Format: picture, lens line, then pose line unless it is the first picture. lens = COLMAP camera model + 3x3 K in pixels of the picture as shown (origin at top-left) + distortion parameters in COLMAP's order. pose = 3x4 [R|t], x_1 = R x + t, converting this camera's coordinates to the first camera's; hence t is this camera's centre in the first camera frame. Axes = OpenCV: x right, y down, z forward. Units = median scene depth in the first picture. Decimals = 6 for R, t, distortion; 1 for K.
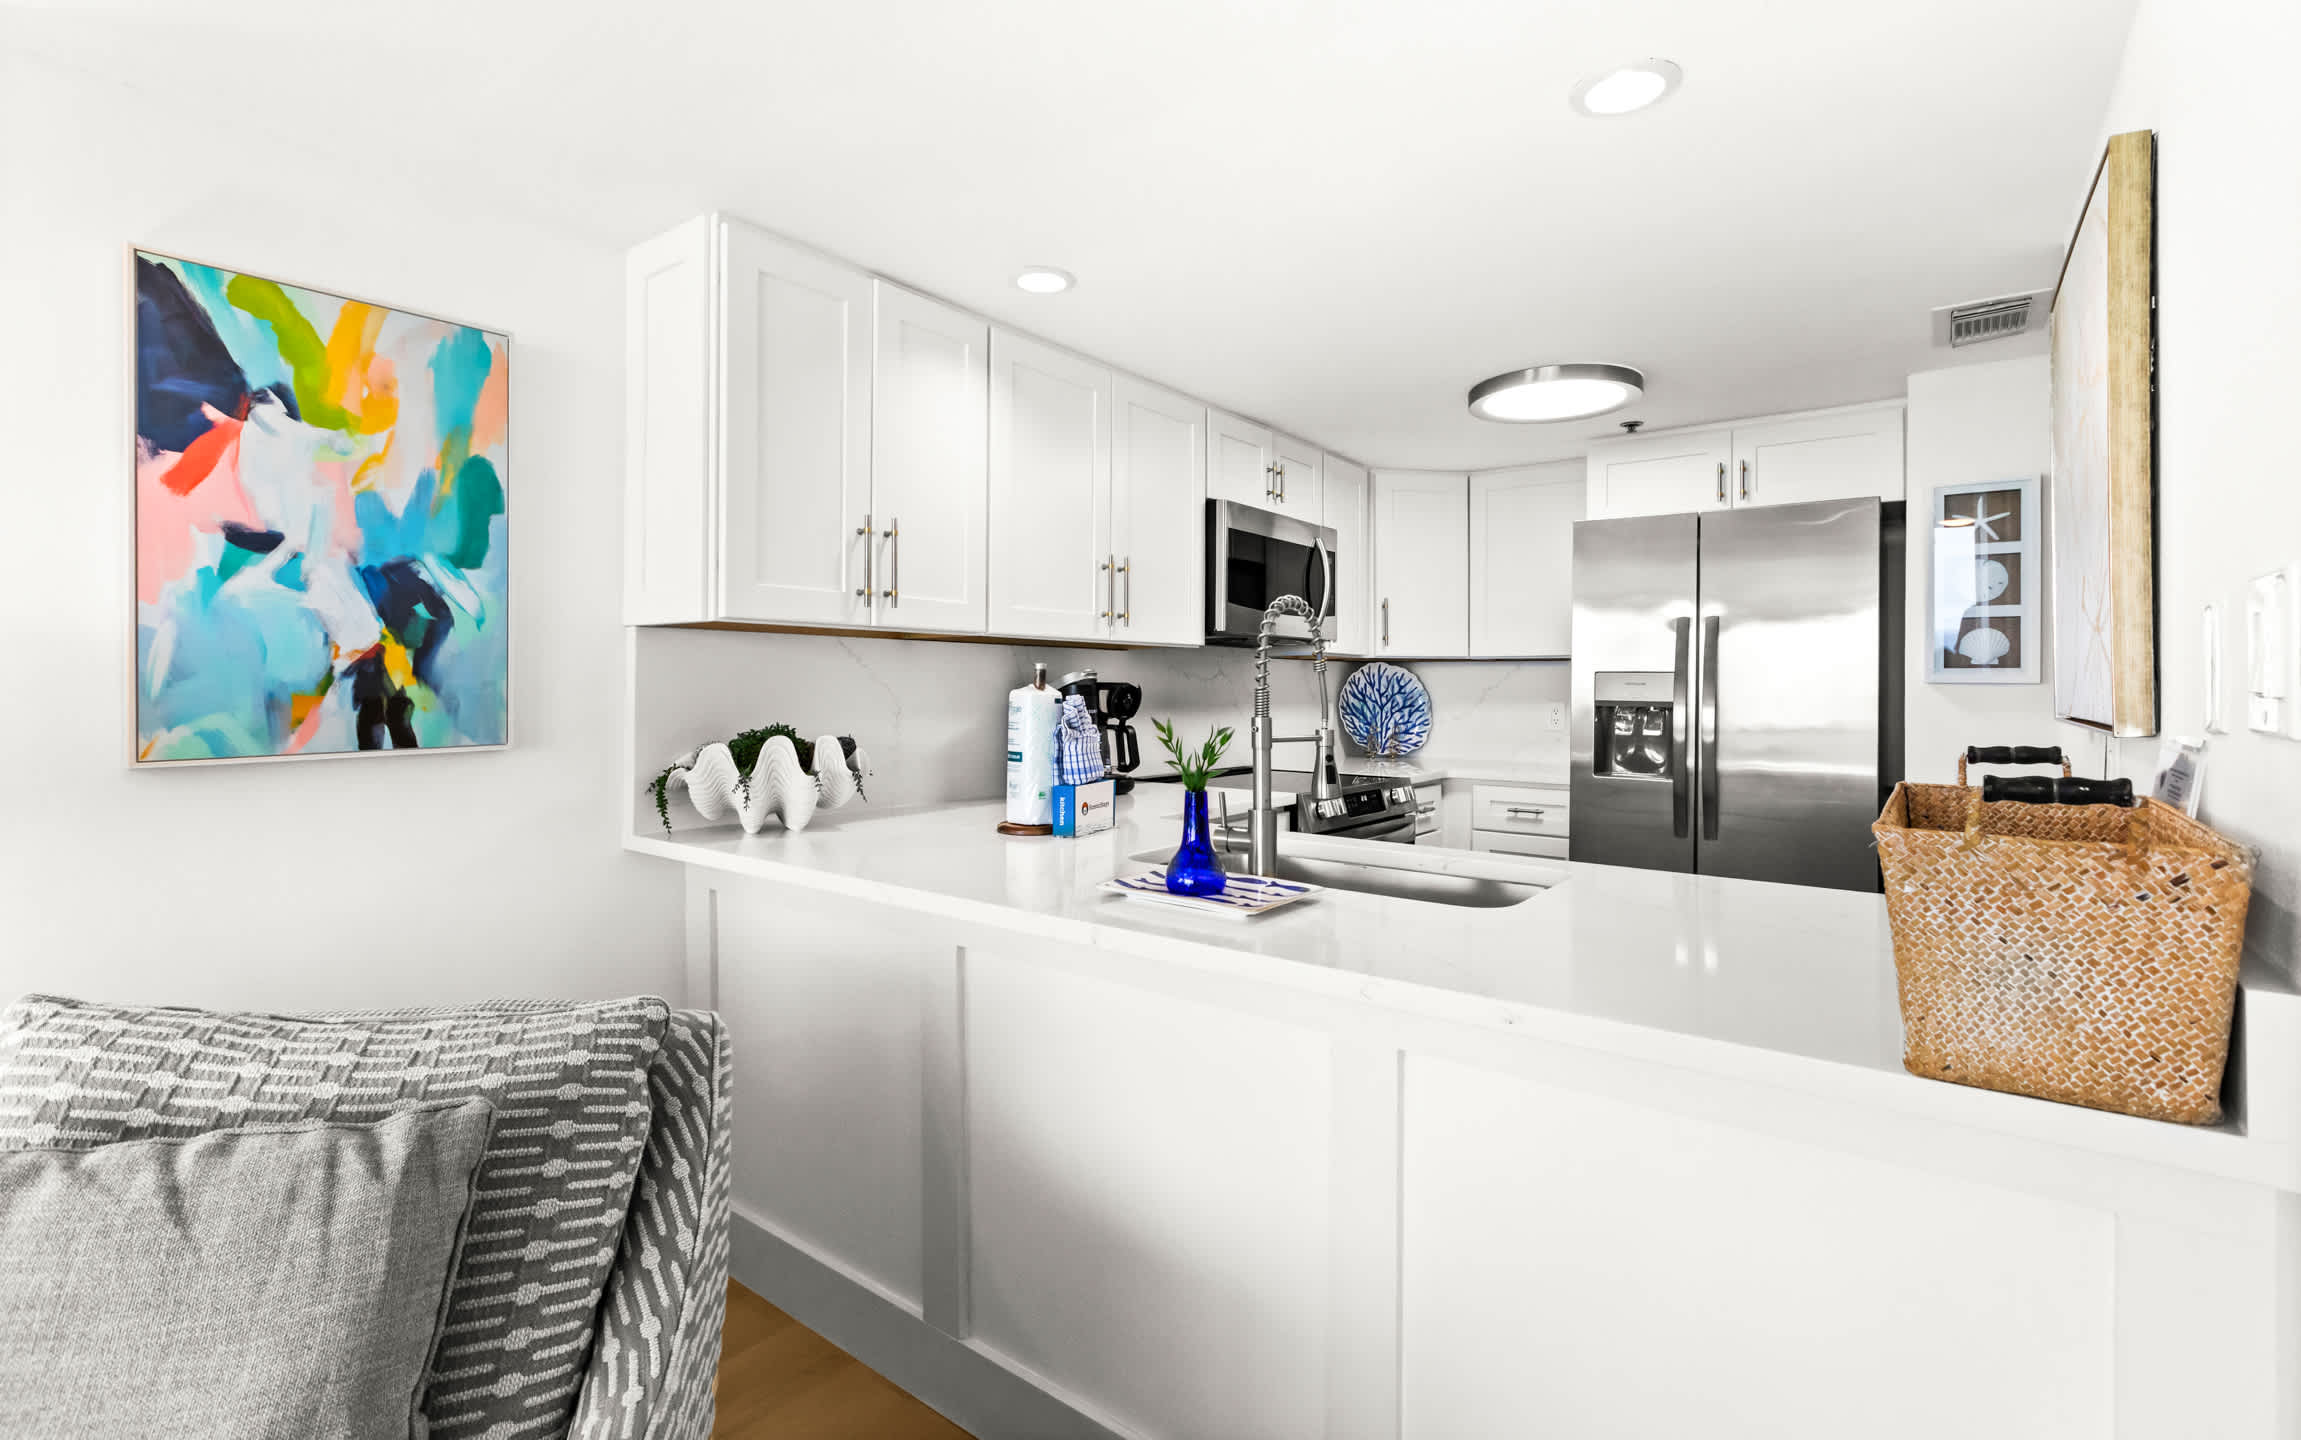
lens RADIAL K [[1024.5, 0, 1155.2], [0, 1024.5, 678.6], [0, 0, 1]] dist [0.001970, -0.000911]
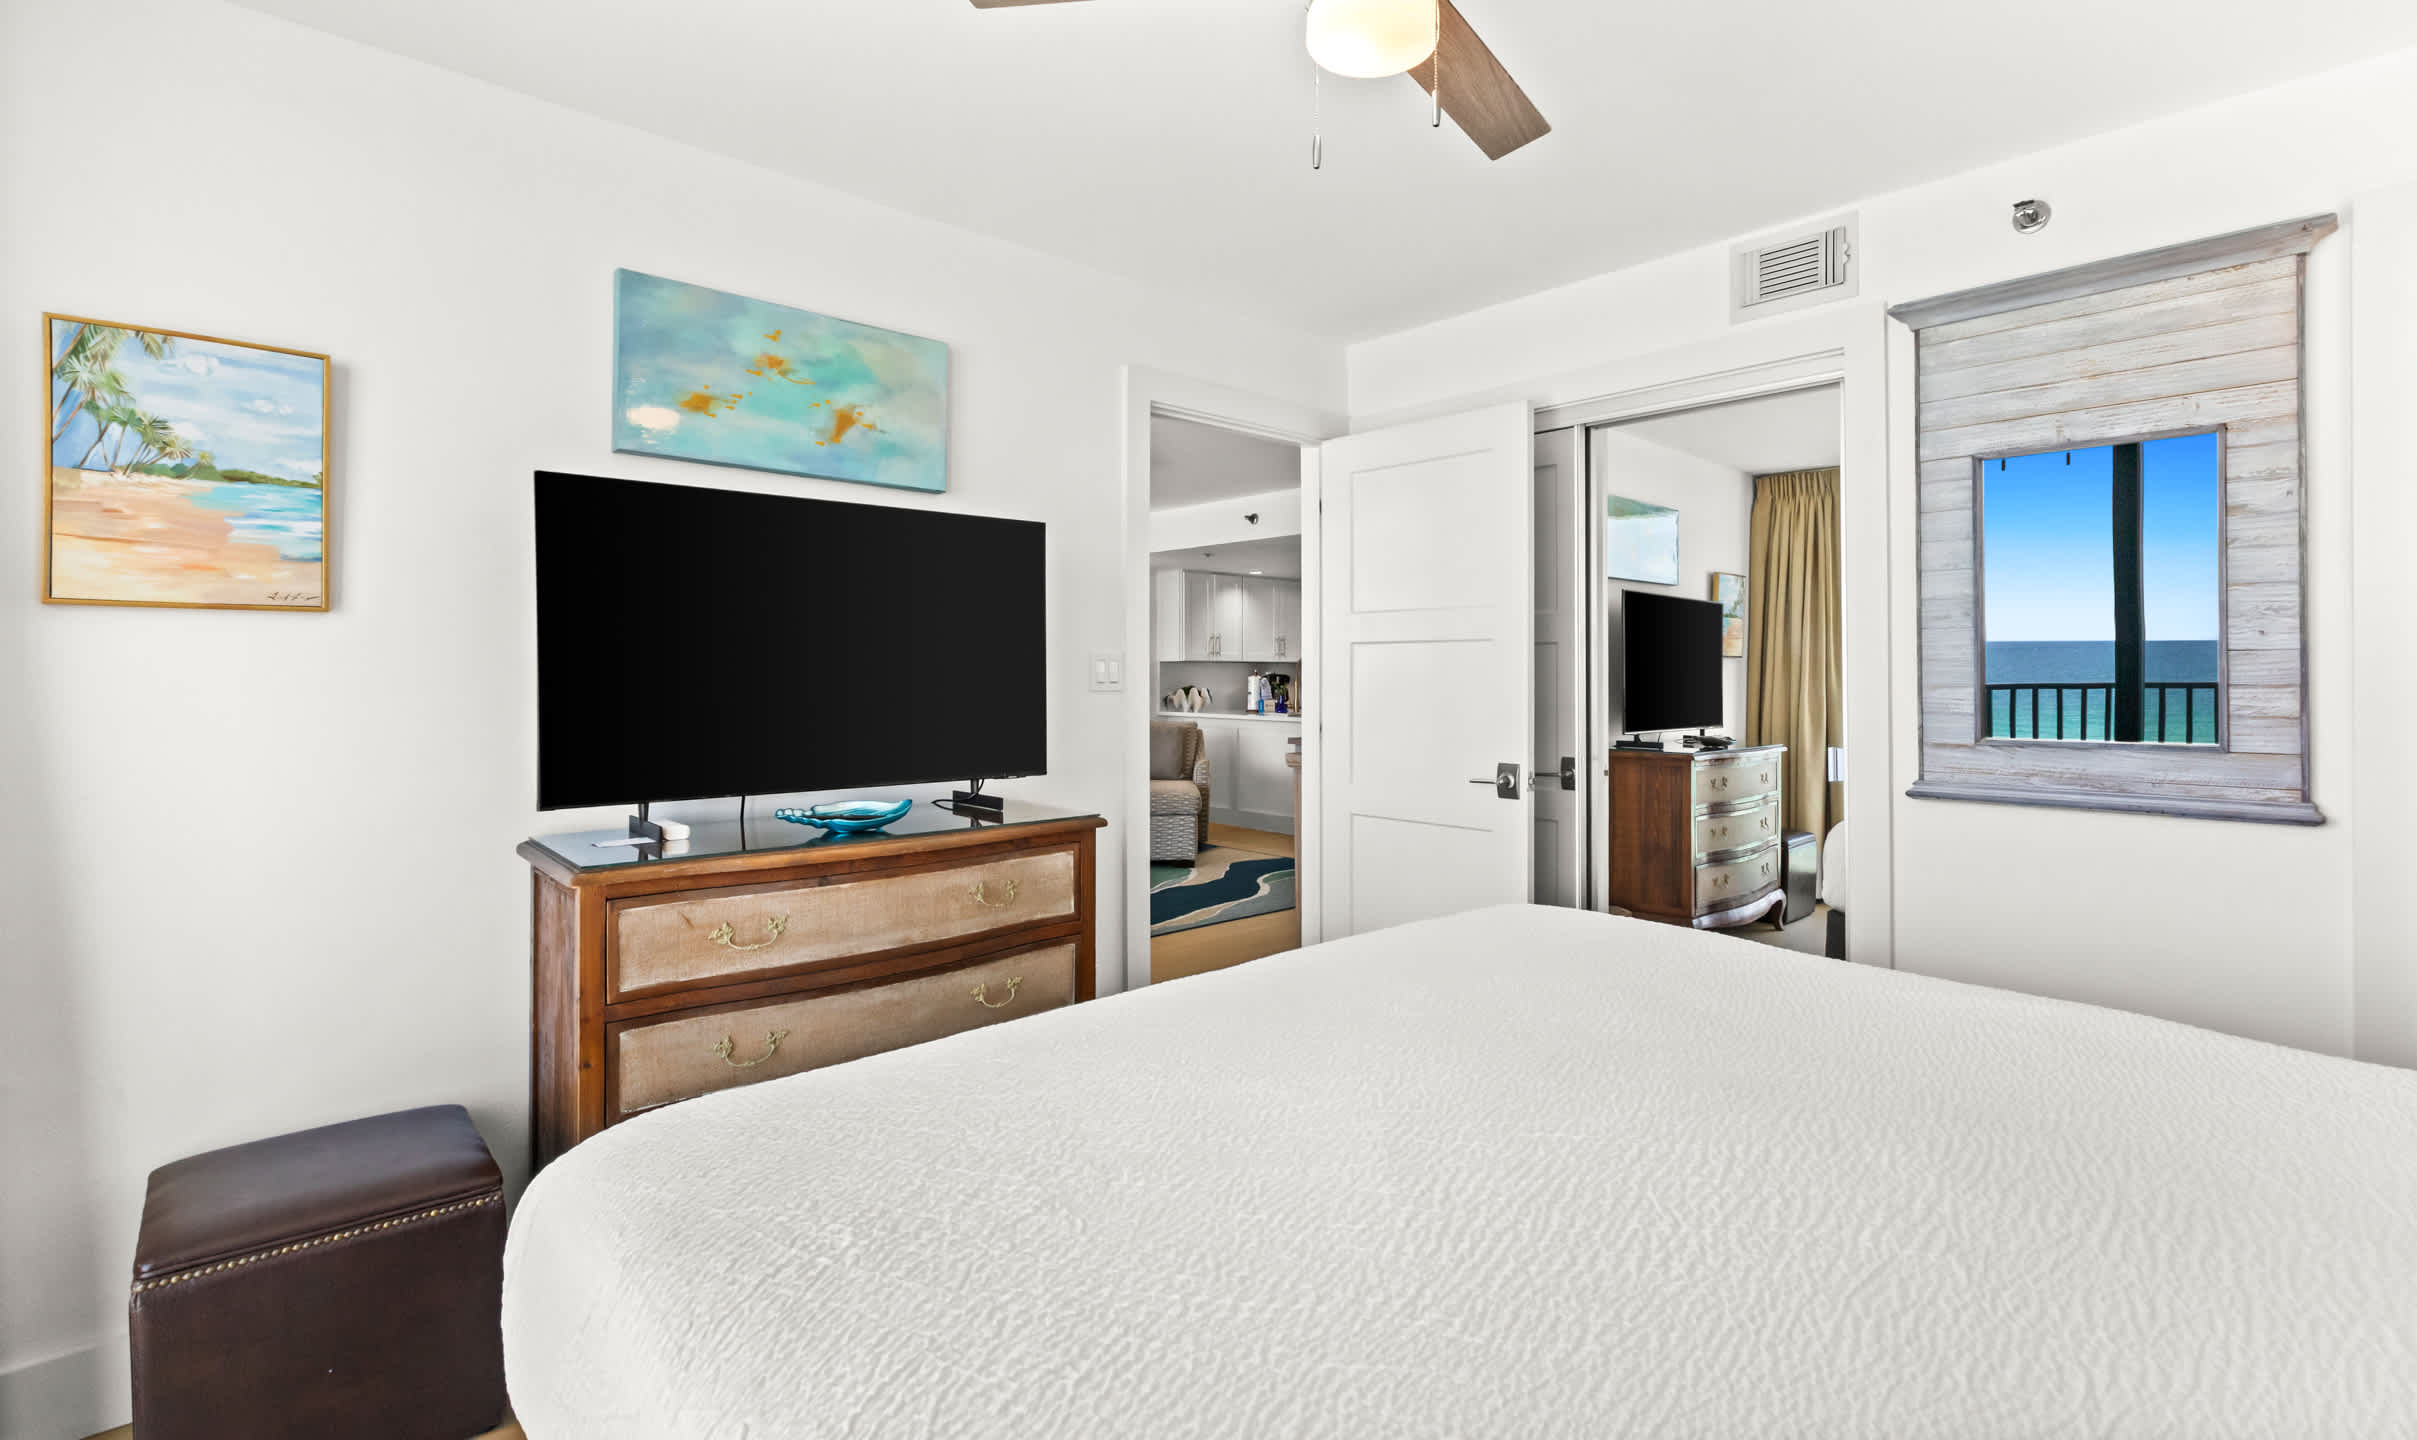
lens RADIAL K [[1106.9, 0, 1181.8], [0, 1106.9, 633.7], [0, 0, 1]] dist [-0.002862, 0.000116]
pose [[0.982093, -0.004930, -0.188331, 0.276507], [-0.000656, 0.999562, -0.029590, -0.018197], [0.188395, 0.029183, 0.981660, -2.178355]]
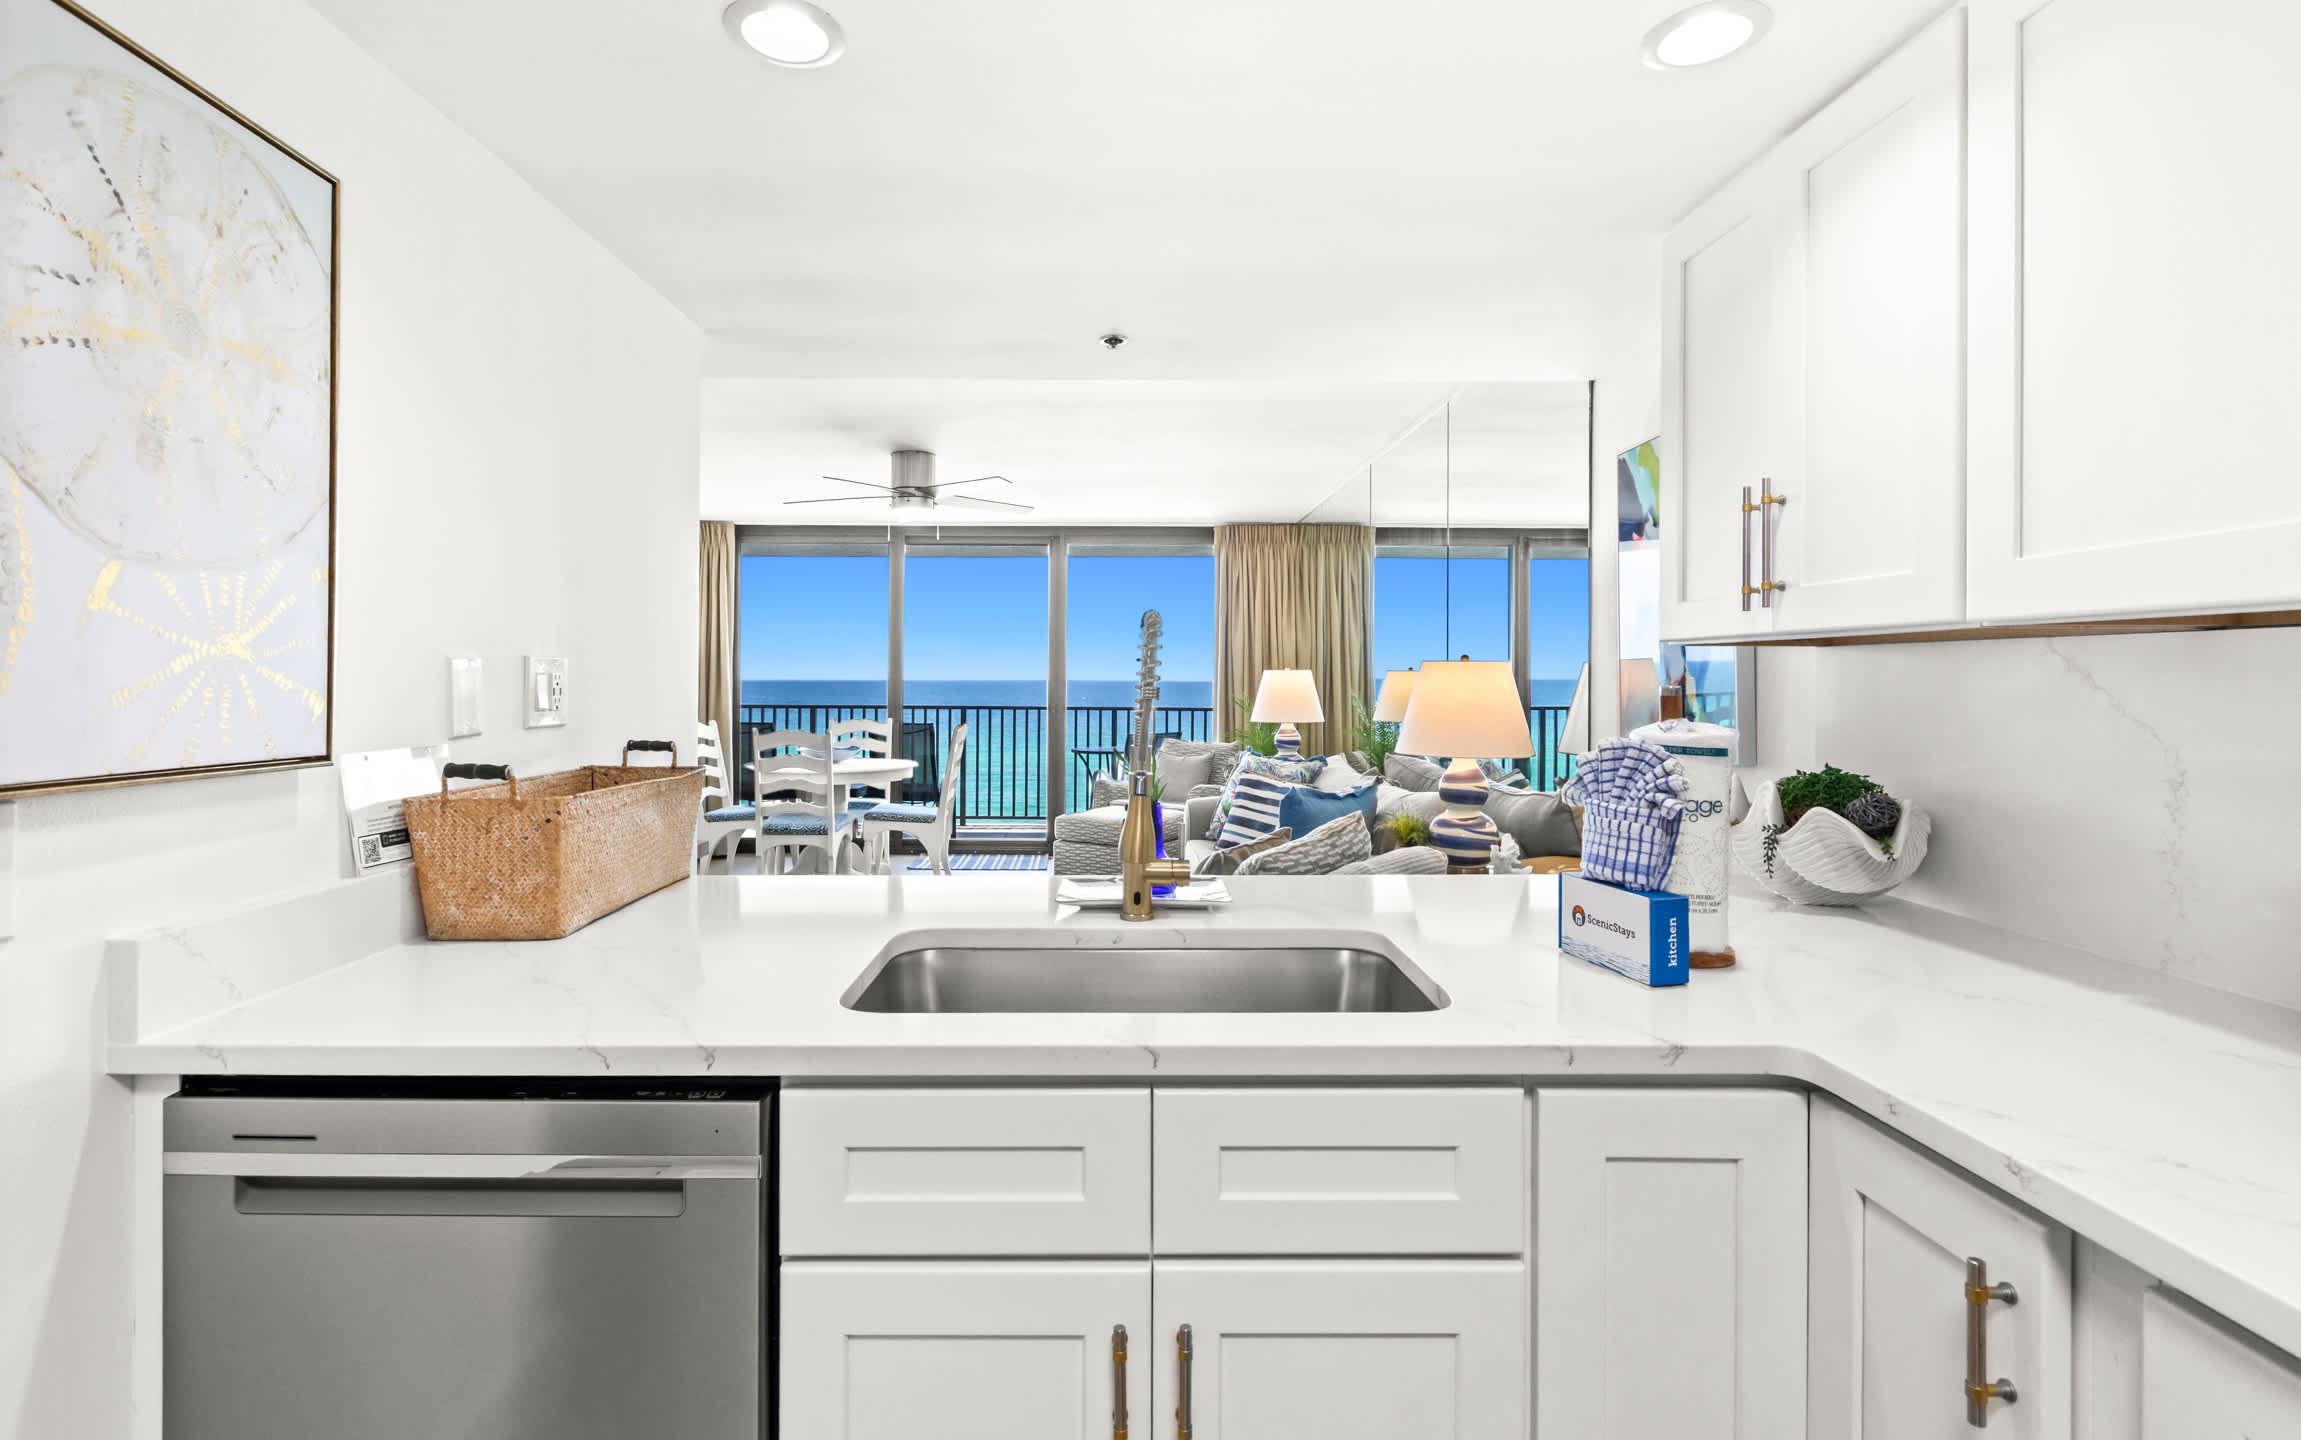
lens RADIAL K [[1051.6, 0, 1129.0], [0, 1051.6, 691.6], [0, 0, 1]] dist [0.002686, 0.000037]
pose [[-0.783862, 0.001581, -0.620933, 0.354040], [-0.001201, 0.999991, 0.004063, -0.009101], [0.620934, 0.003930, -0.783853, 0.861119]]
